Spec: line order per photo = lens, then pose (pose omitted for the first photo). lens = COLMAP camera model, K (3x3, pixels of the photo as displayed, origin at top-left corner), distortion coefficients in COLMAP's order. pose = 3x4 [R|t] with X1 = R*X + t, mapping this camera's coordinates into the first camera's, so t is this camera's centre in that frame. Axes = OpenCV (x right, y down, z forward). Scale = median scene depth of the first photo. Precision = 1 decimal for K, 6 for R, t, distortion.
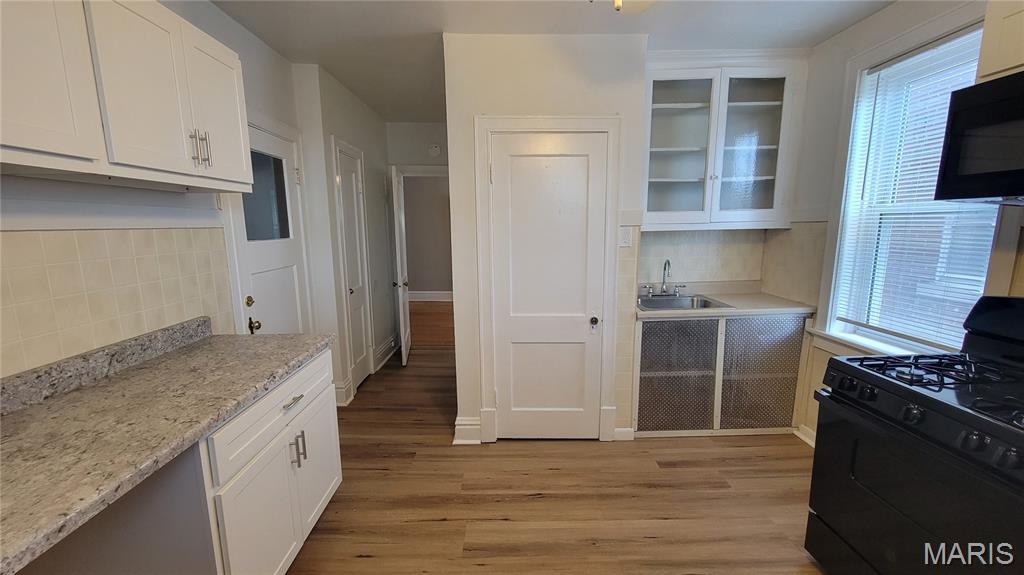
lens RADIAL K [[415.0, 0, 513.7], [0, 415.0, 296.0], [0, 0, 1]] dist [0.000113, -0.000069]
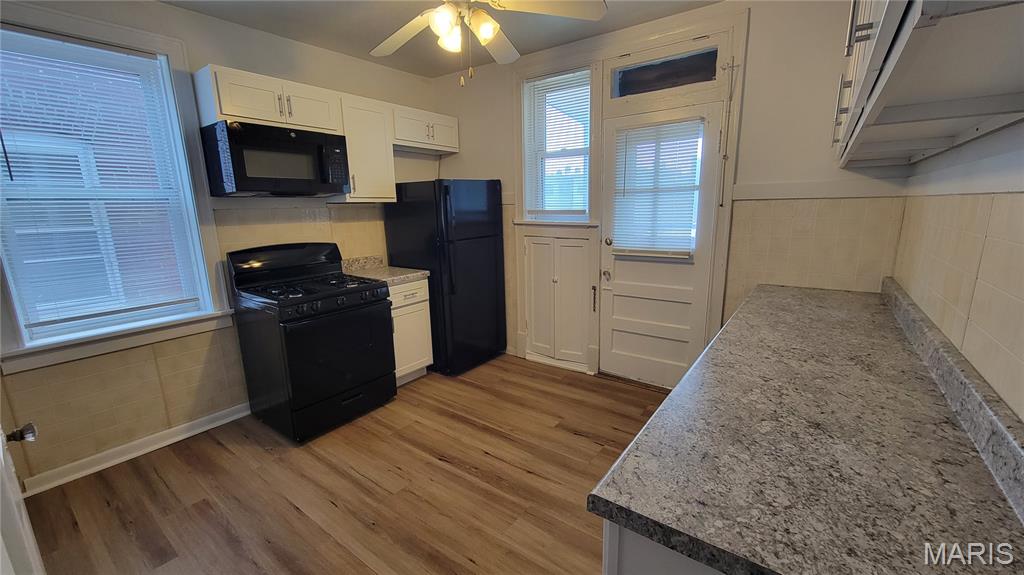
lens RADIAL K [[415.0, 0, 513.7], [0, 415.0, 296.0], [0, 0, 1]] dist [0.000113, -0.000069]
pose [[-0.787298, -0.114638, 0.605822, -0.844150], [0.123401, 0.933387, 0.336988, -0.291500], [-0.604098, 0.340069, -0.720707, 1.815577]]
